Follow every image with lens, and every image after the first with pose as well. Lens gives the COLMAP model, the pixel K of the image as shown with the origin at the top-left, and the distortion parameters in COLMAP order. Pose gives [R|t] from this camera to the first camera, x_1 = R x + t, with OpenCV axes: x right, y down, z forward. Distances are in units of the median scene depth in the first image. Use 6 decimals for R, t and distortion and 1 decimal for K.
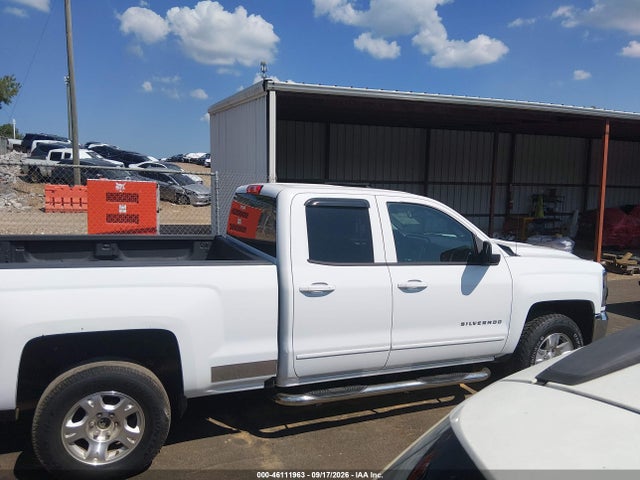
lens RADIAL K [[494.1, 0, 320.0], [0, 494.1, 240.0], [0, 0, 1]] dist [0.089550, -0.148874]
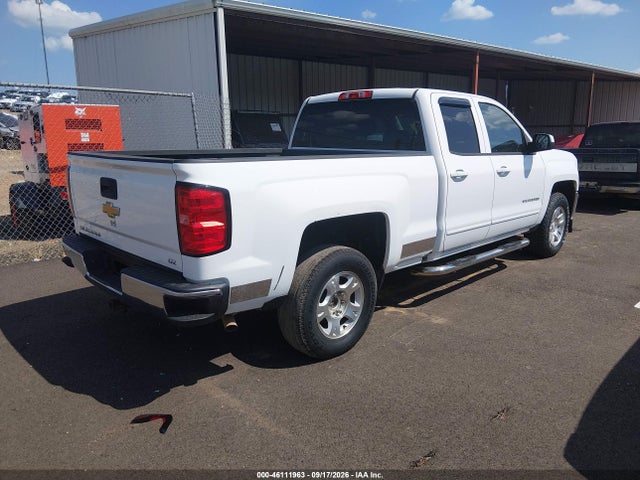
lens RADIAL K [[494.1, 0, 320.0], [0, 494.1, 240.0], [0, 0, 1]] dist [0.089550, -0.148874]
pose [[0.927790, -0.111770, 0.355968, -0.699181], [0.070774, 0.989474, 0.126222, 0.073046], [-0.366329, -0.091914, 0.925934, 0.003418]]
